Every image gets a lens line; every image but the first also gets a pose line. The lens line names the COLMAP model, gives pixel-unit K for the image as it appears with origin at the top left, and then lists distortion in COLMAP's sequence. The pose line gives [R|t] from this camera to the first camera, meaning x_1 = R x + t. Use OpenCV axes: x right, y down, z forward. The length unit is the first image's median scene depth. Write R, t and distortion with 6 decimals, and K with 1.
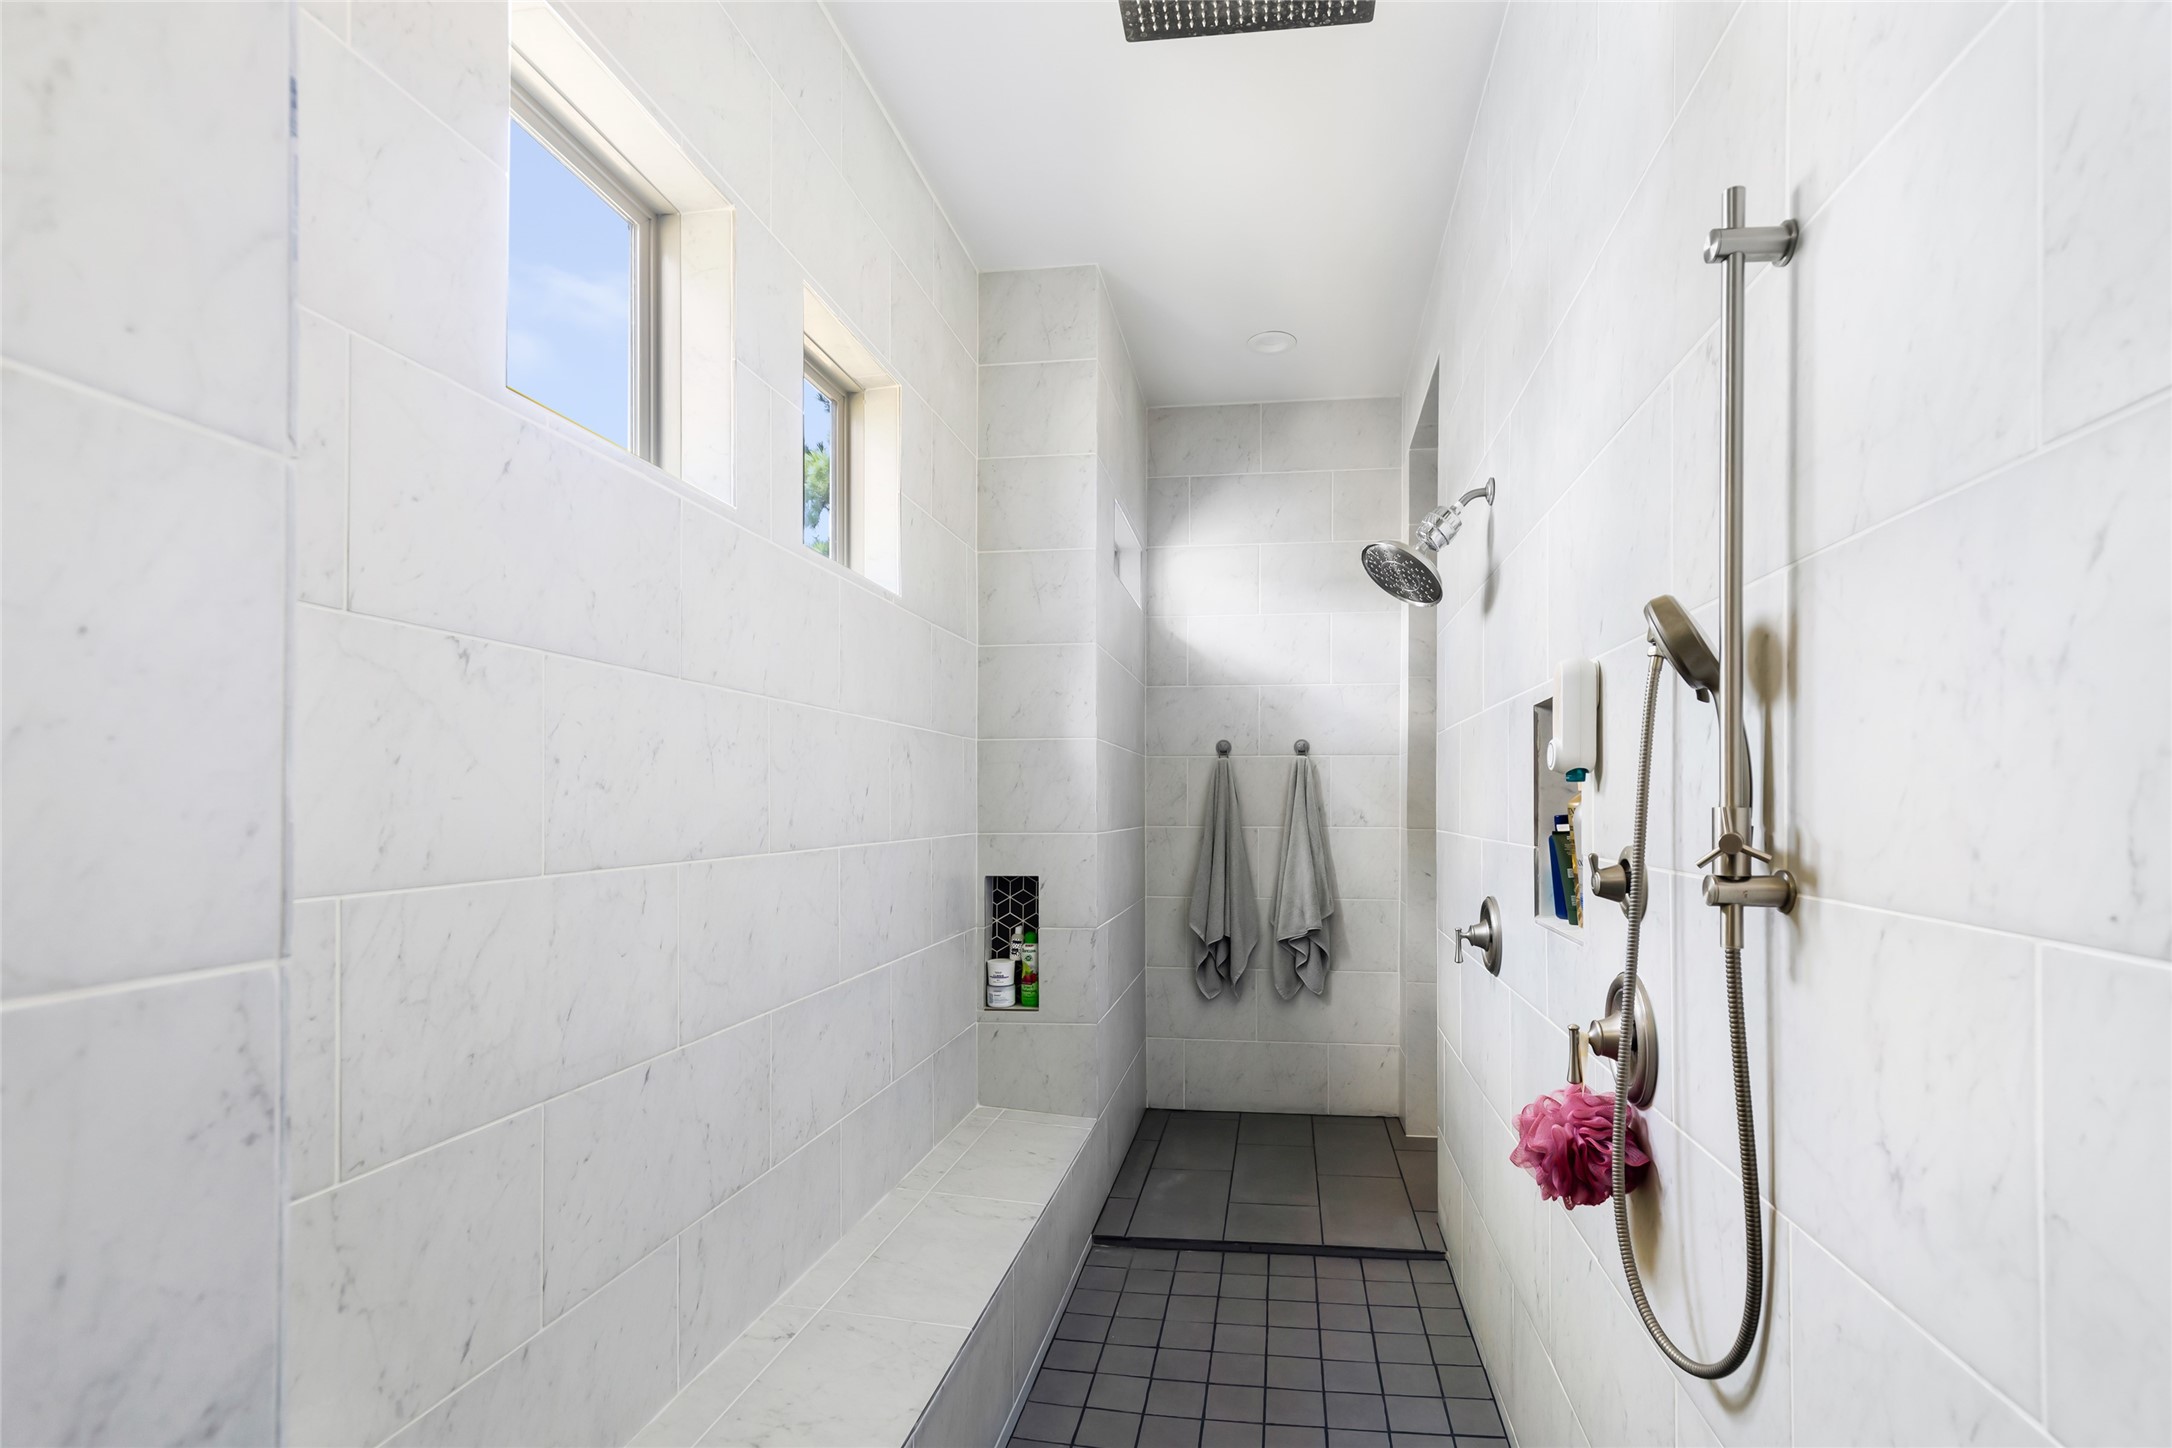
lens RADIAL K [[1000.5, 0, 984.8], [0, 1000.5, 804.4], [0, 0, 1]] dist [0.022118, -0.015531]
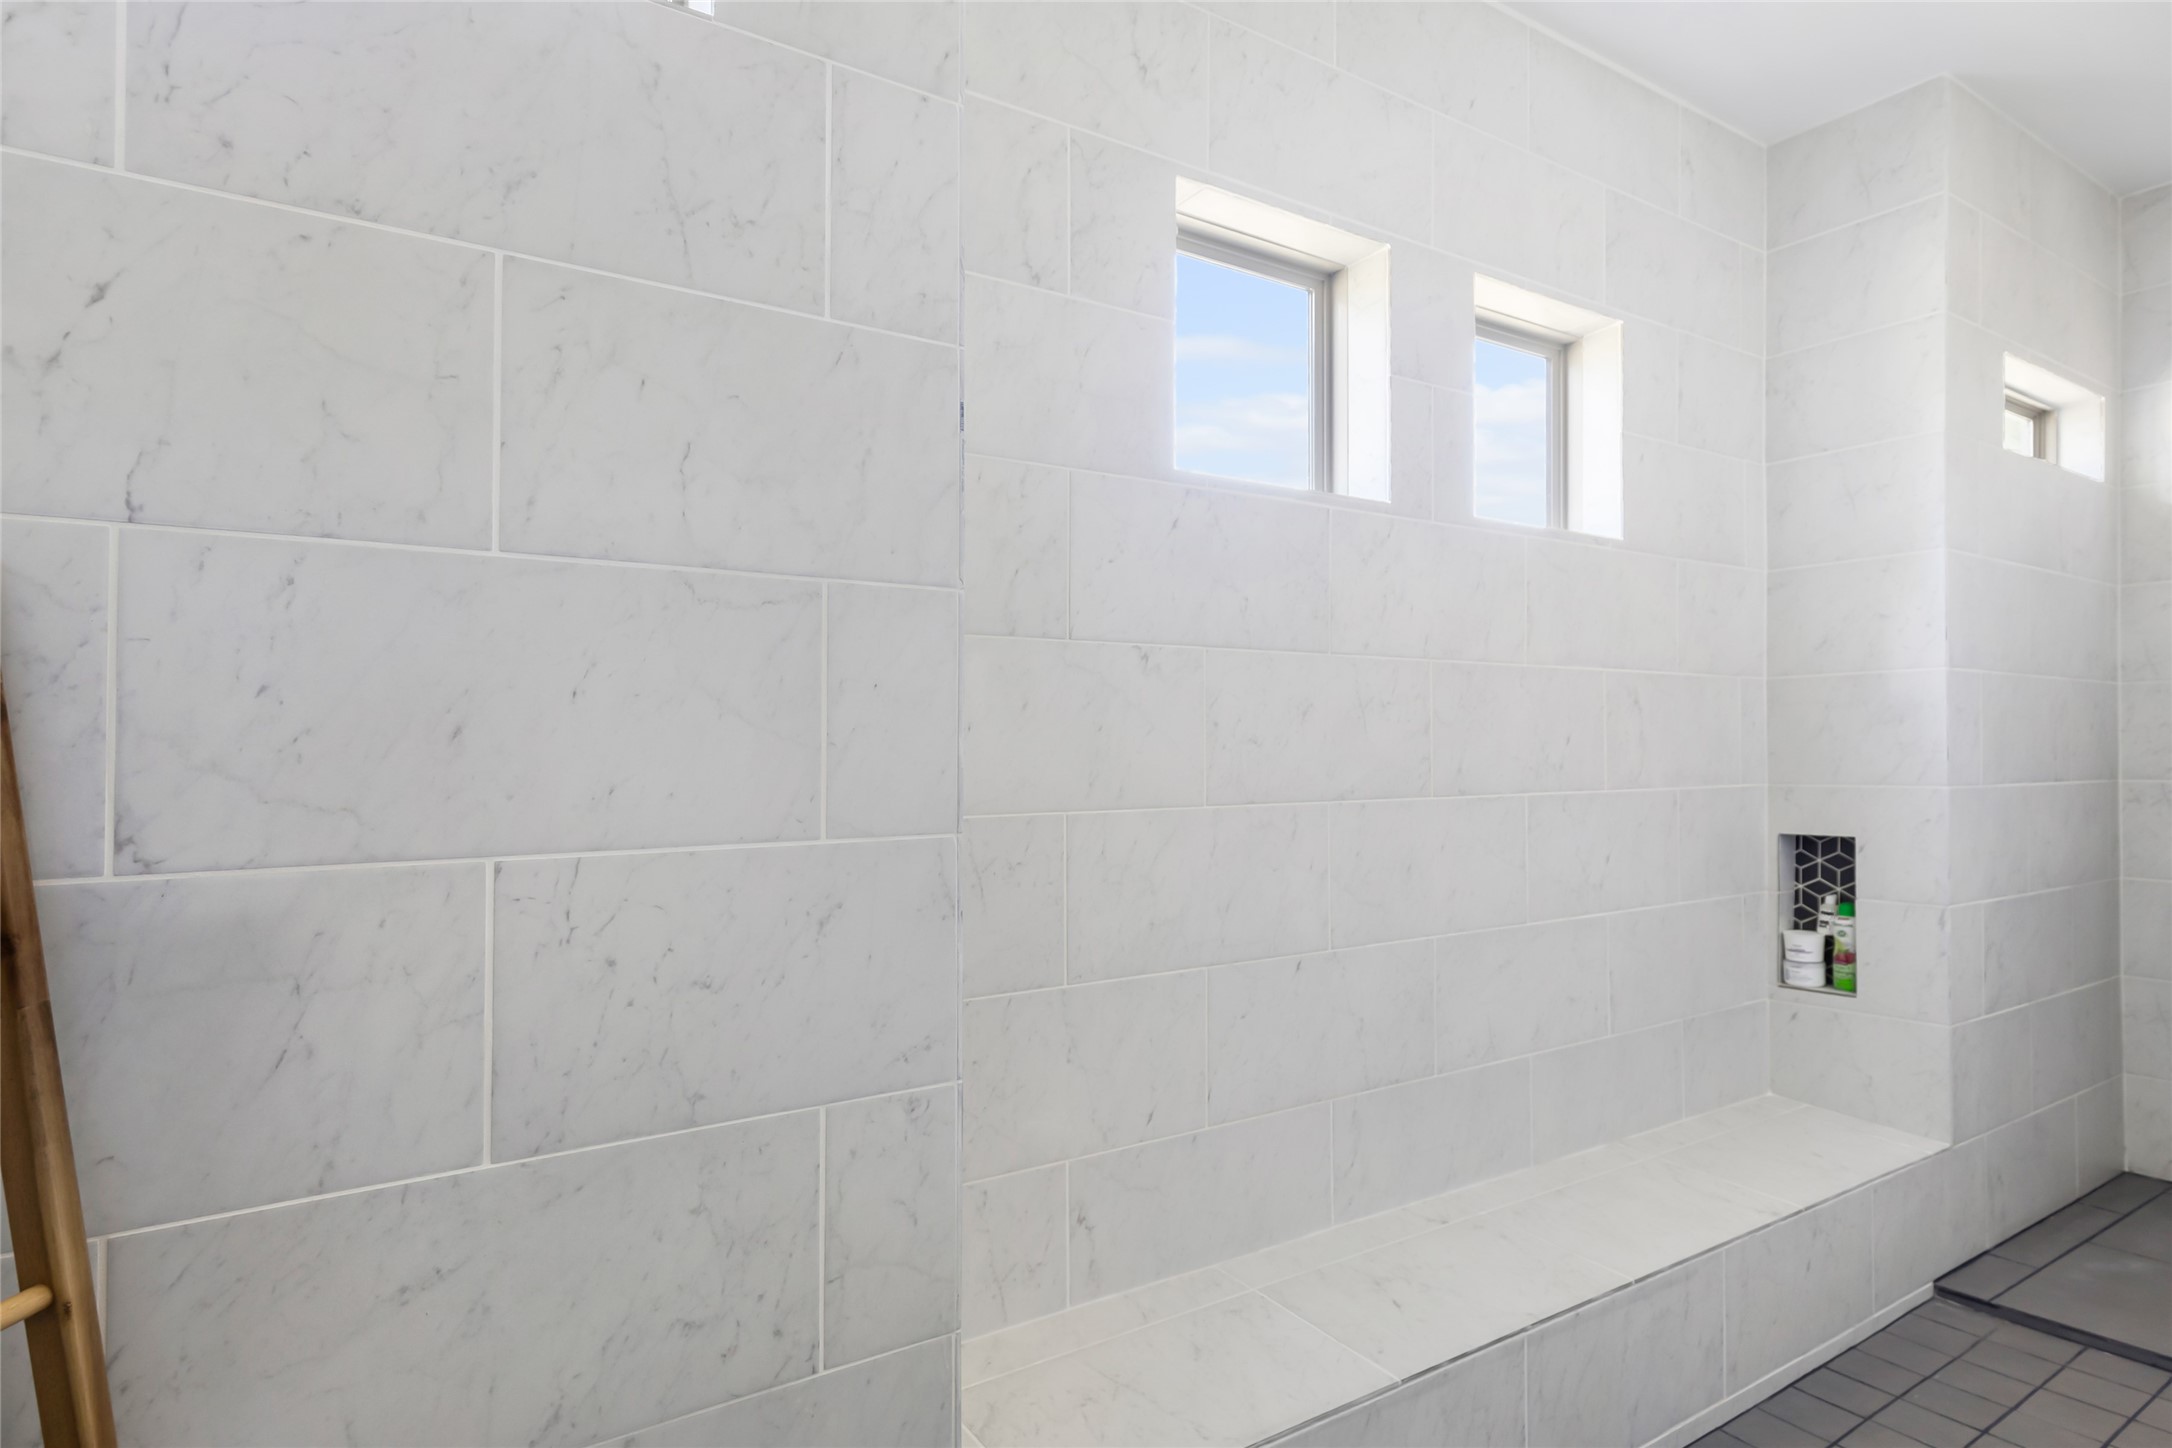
lens RADIAL K [[1018.4, 0, 1083.3], [0, 1018.4, 757.6], [0, 0, 1]] dist [0.003384, -0.000077]
pose [[0.721511, -0.001560, -0.692401, 0.181032], [0.005738, 0.999977, 0.003727, -0.001622], [0.692379, -0.006662, 0.721503, -0.063113]]
